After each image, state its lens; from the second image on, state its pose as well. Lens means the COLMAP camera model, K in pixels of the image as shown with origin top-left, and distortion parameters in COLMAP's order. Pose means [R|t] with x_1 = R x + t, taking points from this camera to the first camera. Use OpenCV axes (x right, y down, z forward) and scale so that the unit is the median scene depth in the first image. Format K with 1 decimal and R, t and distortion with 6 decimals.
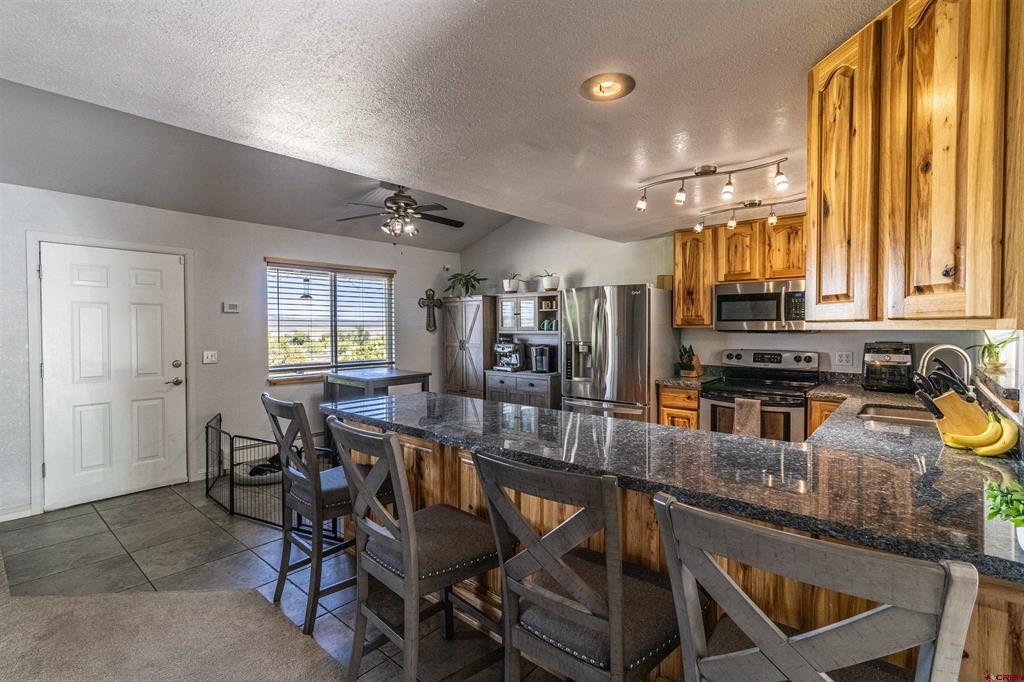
lens RADIAL K [[472.7, 0, 515.9], [0, 472.7, 337.4], [0, 0, 1]] dist [0.000870, 0.000363]
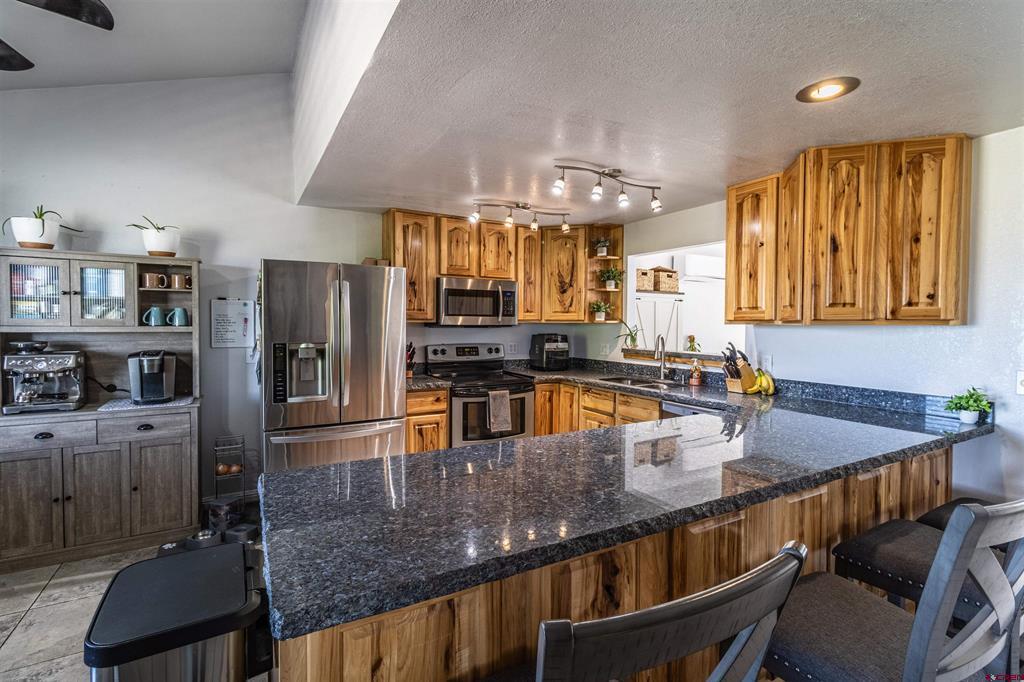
lens RADIAL K [[472.7, 0, 515.9], [0, 472.7, 337.4], [0, 0, 1]] dist [0.000870, 0.000363]
pose [[0.332608, -0.026201, 0.942701, -0.424866], [0.014758, 0.999636, 0.022577, -0.009848], [-0.942950, 0.006404, 0.332873, 0.543153]]
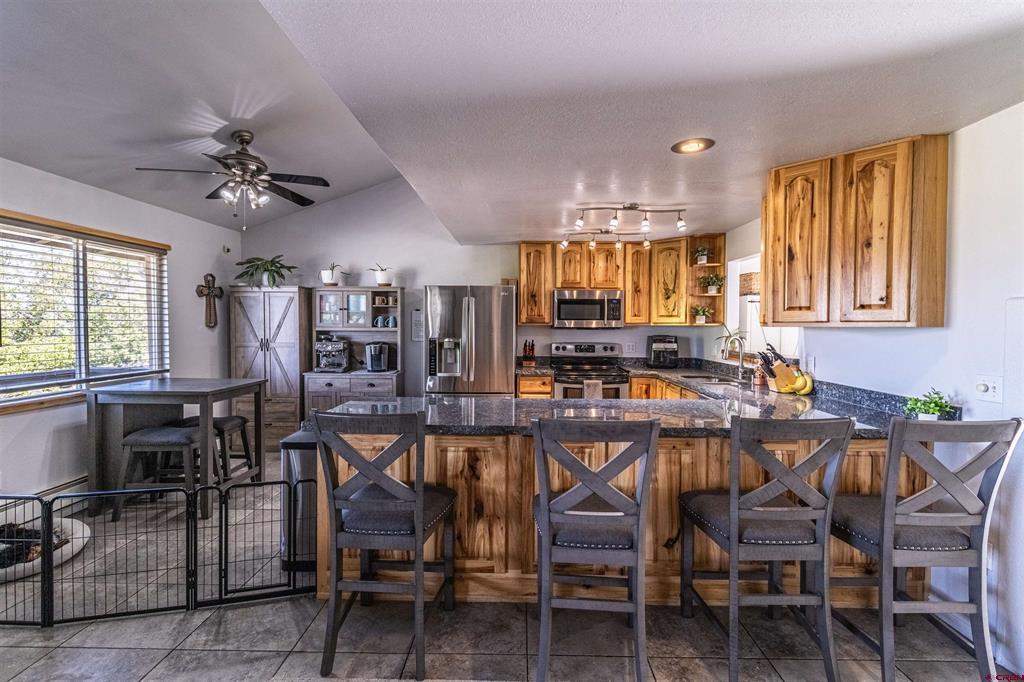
lens RADIAL K [[472.7, 0, 515.9], [0, 472.7, 337.4], [0, 0, 1]] dist [0.000870, 0.000363]
pose [[0.770211, -0.012061, 0.637675, -0.440838], [0.008141, 0.999926, 0.009079, -0.000820], [-0.637737, -0.001801, 0.770252, 0.119224]]
